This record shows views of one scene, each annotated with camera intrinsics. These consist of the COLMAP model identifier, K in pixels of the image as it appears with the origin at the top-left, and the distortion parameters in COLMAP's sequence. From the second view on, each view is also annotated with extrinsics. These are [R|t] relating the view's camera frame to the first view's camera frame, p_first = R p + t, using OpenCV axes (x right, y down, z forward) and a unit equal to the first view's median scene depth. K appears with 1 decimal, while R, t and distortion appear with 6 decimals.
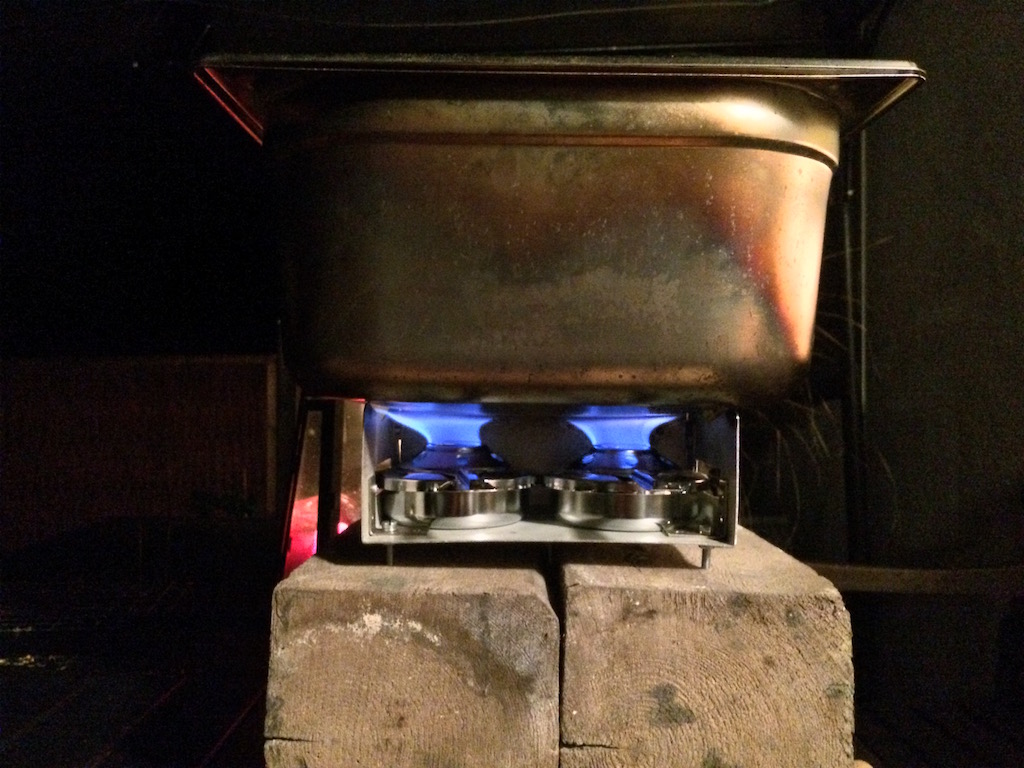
lens RADIAL K [[851.9, 0, 508.3], [0, 851.9, 382.5], [0, 0, 1]] dist [0.017942, -0.054772]
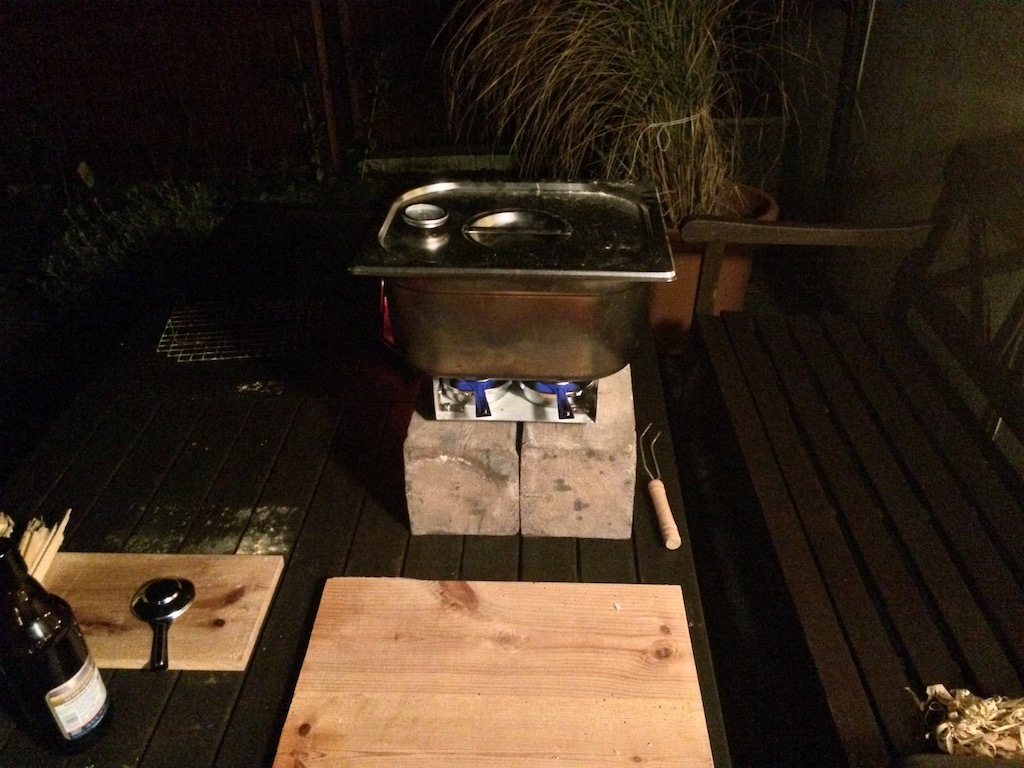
lens RADIAL K [[851.9, 0, 515.0], [0, 851.9, 385.3], [0, 0, 1]] dist [0.017942, -0.054772]
pose [[0.998669, 0.010131, -0.050572, 0.174703], [0.020330, 0.823810, 0.566501, -1.314842], [0.047401, -0.566775, 0.822508, -0.934495]]
